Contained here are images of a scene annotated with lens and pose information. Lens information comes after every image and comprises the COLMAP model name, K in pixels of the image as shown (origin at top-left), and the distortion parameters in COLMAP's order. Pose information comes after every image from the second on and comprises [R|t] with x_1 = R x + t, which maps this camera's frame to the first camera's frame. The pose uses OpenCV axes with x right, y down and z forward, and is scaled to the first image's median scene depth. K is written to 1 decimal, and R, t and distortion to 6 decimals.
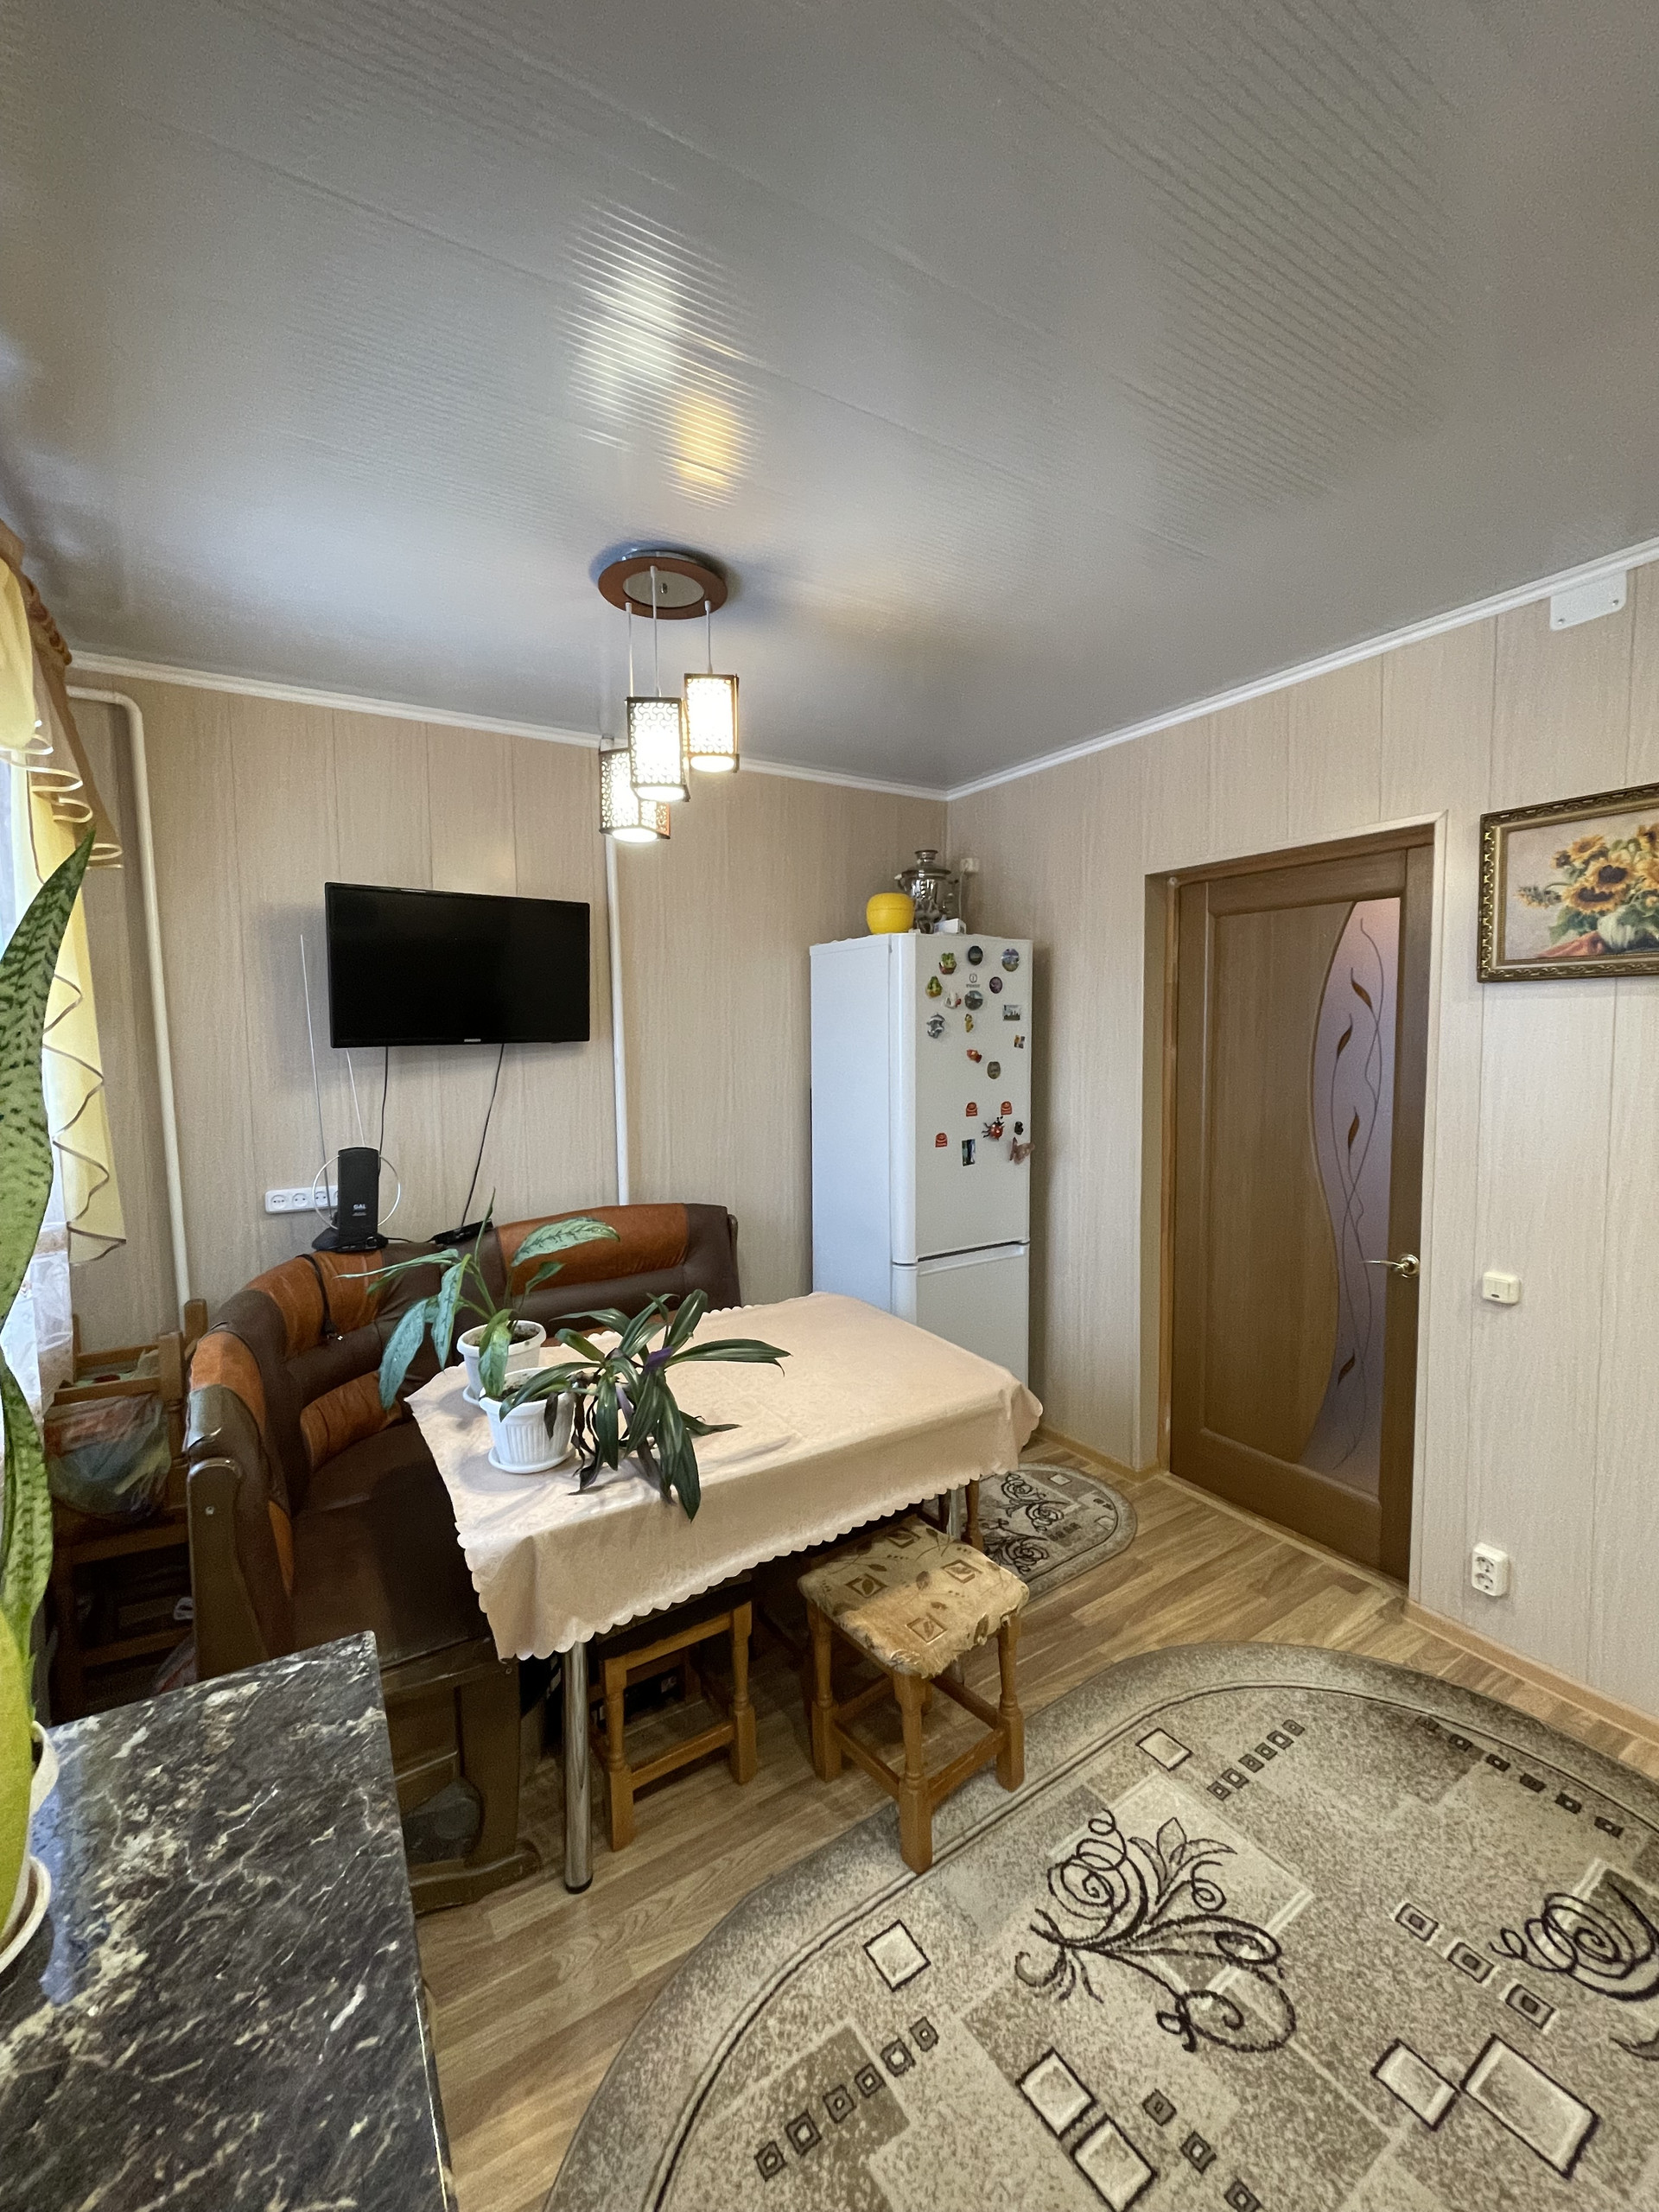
lens RADIAL K [[885.3, 0, 830.6], [0, 885.3, 1094.8], [0, 0, 1]] dist [0.002143, -0.003188]
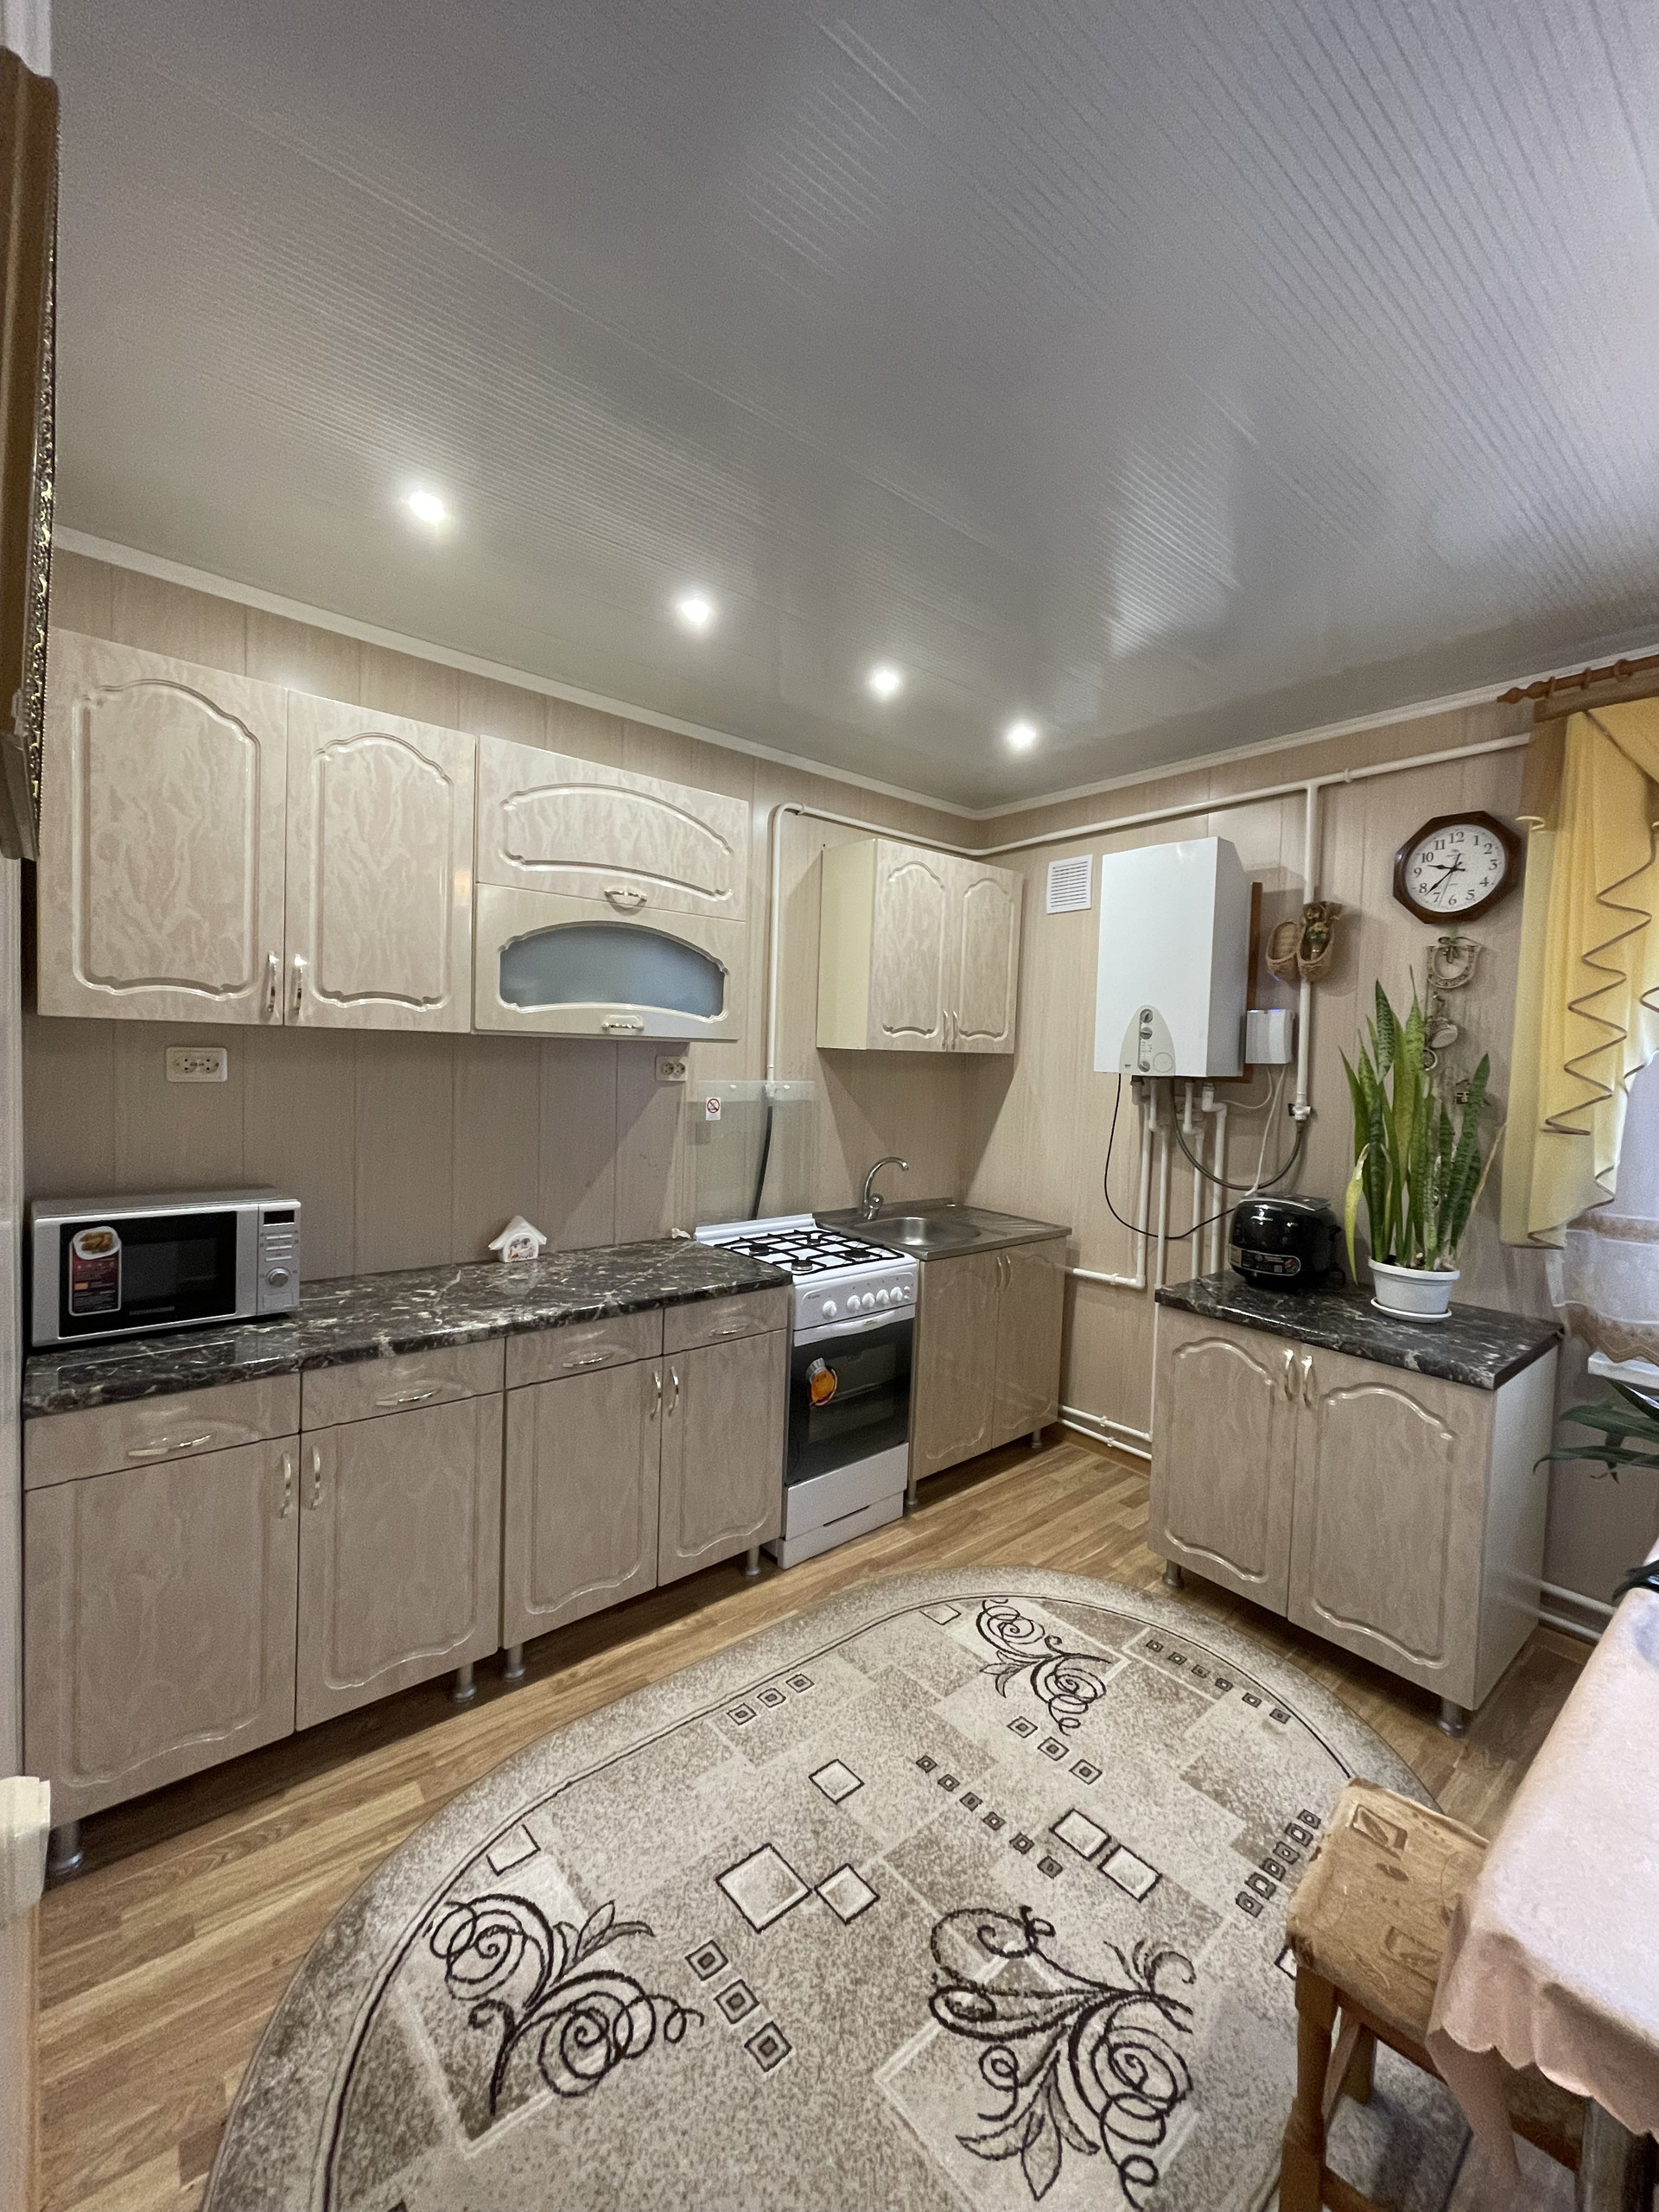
lens RADIAL K [[885.3, 0, 839.2], [0, 885.3, 1094.3], [0, 0, 1]] dist [0.002143, -0.003188]
pose [[-0.989883, -0.011223, -0.141440, 0.731109], [-0.027199, 0.993389, 0.111532, -0.080825], [0.139253, 0.114251, -0.983644, 1.757965]]
